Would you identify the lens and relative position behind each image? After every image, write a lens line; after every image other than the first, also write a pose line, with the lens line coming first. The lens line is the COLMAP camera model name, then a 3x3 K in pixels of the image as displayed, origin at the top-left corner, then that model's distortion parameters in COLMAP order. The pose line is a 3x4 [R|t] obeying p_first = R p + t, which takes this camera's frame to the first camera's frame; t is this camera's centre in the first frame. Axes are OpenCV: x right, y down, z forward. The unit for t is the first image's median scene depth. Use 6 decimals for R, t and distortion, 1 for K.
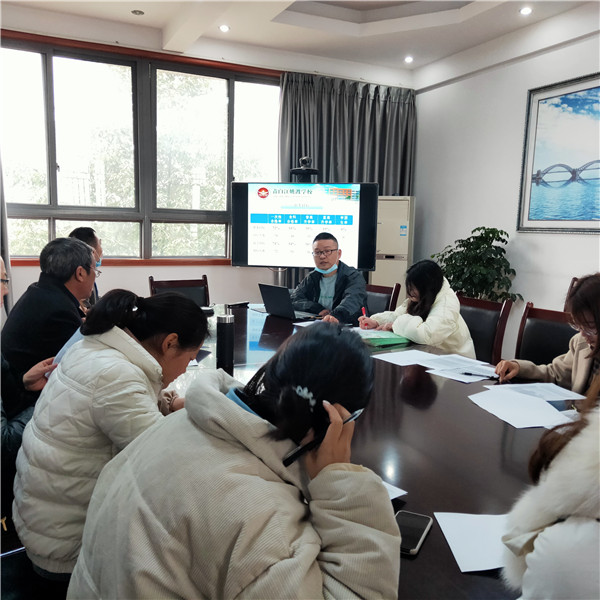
lens RADIAL K [[605.8, 0, 295.3], [0, 605.8, 302.2], [0, 0, 1]] dist [0.073784, 0.000000]
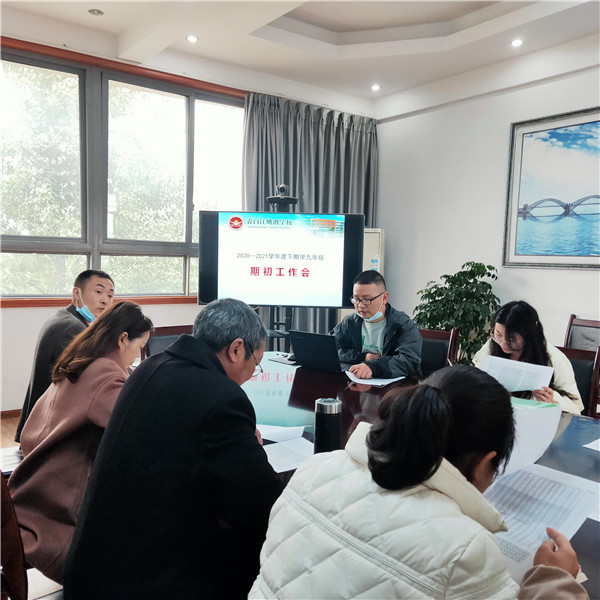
lens RADIAL K [[605.8, 0, 297.5], [0, 605.8, 302.8], [0, 0, 1]] dist [0.073784, 0.000000]
pose [[0.981127, -0.012585, 0.192955, -0.142717], [0.021507, 0.998791, -0.044214, -0.022369], [-0.192165, 0.047529, 0.980211, 0.117746]]
